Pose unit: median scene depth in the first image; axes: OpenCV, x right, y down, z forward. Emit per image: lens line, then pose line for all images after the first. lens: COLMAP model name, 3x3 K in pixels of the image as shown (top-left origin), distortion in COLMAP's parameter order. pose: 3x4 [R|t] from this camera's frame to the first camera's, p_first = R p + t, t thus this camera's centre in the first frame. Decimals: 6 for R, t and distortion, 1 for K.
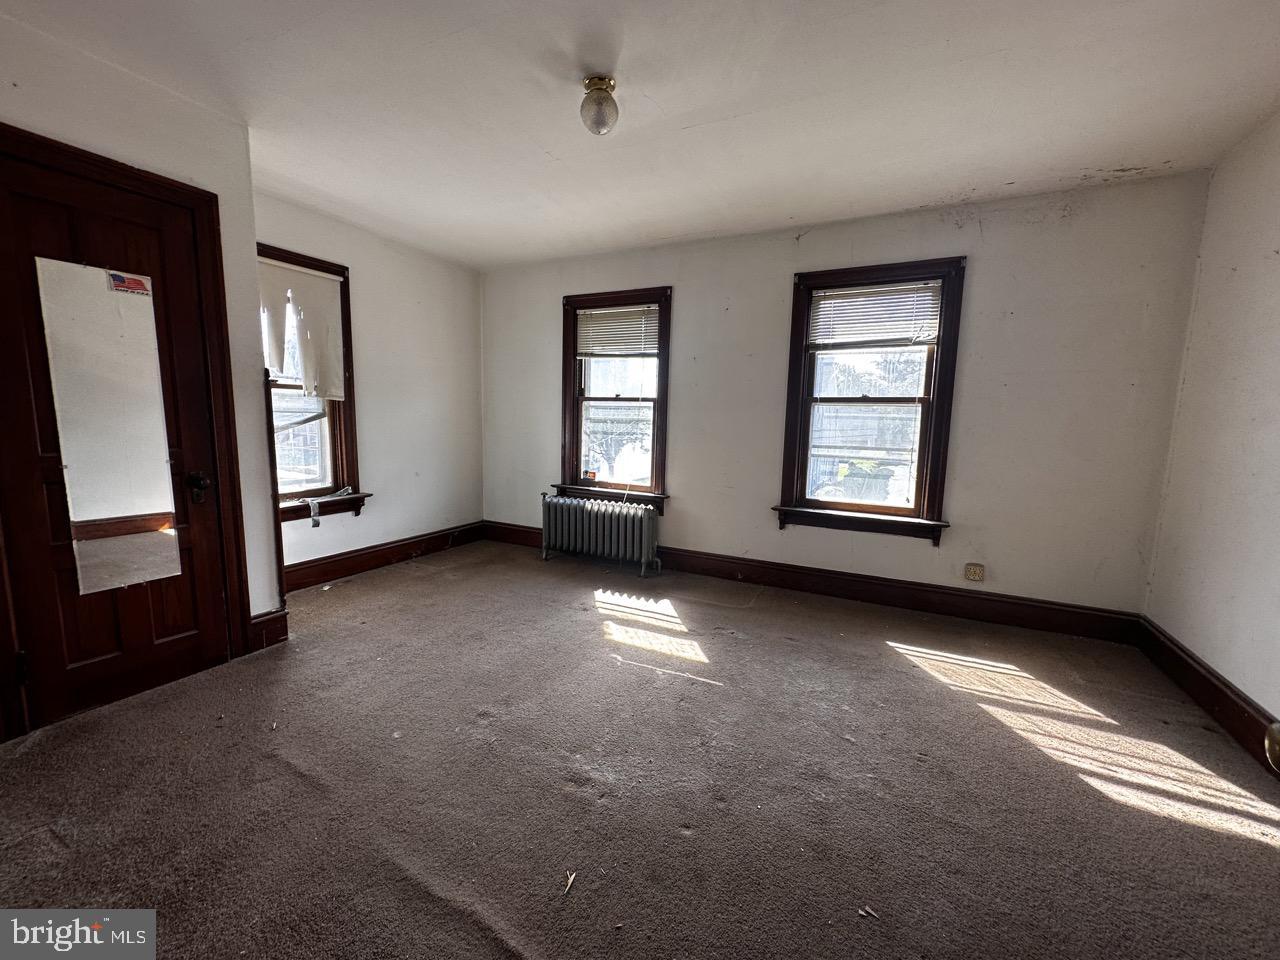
lens RADIAL K [[509.8, 0, 638.7], [0, 509.8, 475.4], [0, 0, 1]] dist [0.000038, 0.000475]
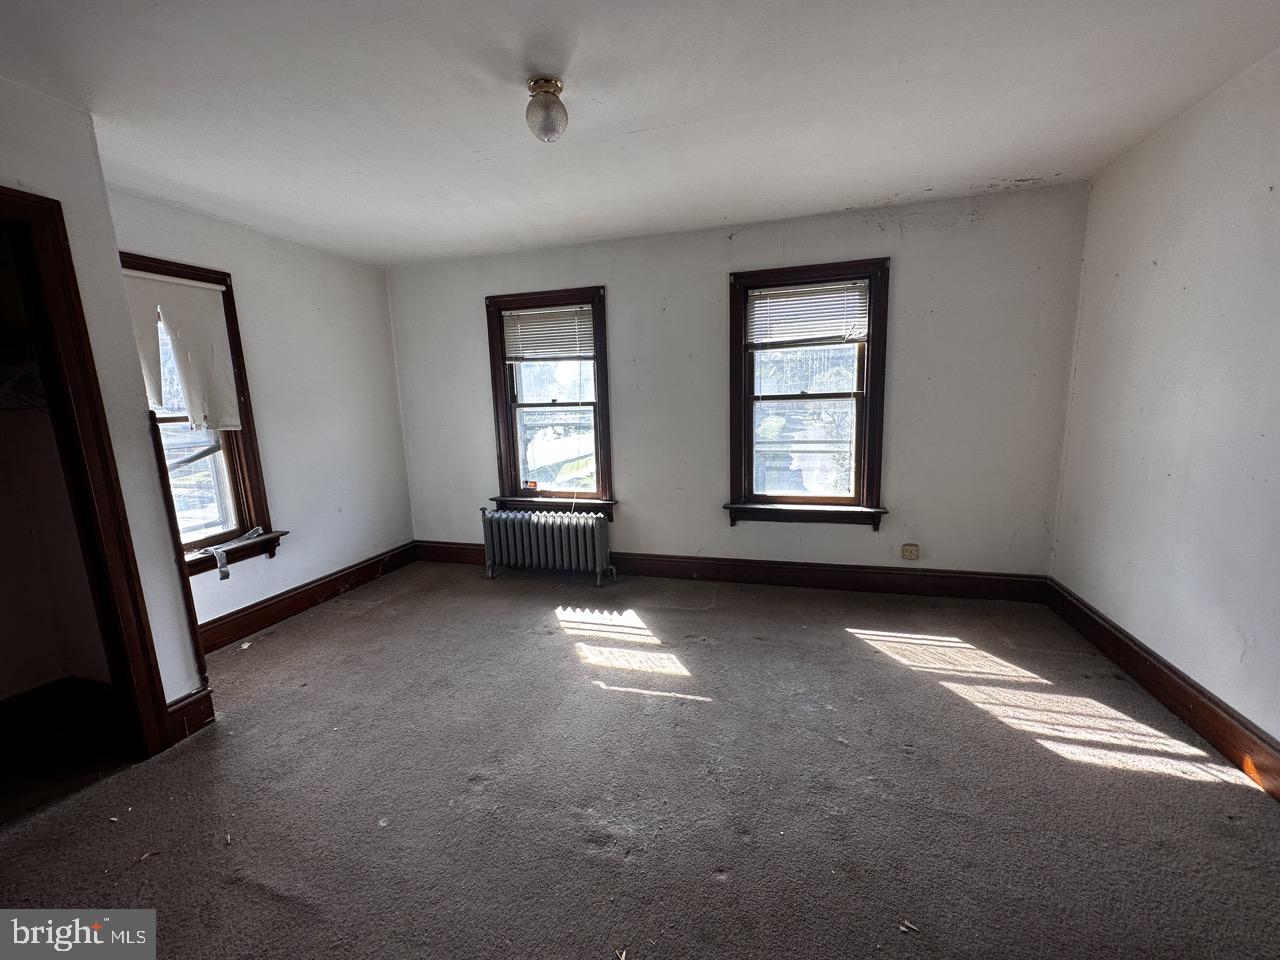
lens RADIAL K [[509.8, 0, 642.0], [0, 509.8, 478.8], [0, 0, 1]] dist [0.000038, 0.000475]
pose [[0.982365, -0.084318, 0.166882, -0.083309], [0.077294, 0.995845, 0.048153, -0.070879], [-0.170249, -0.034405, 0.984800, 0.036640]]
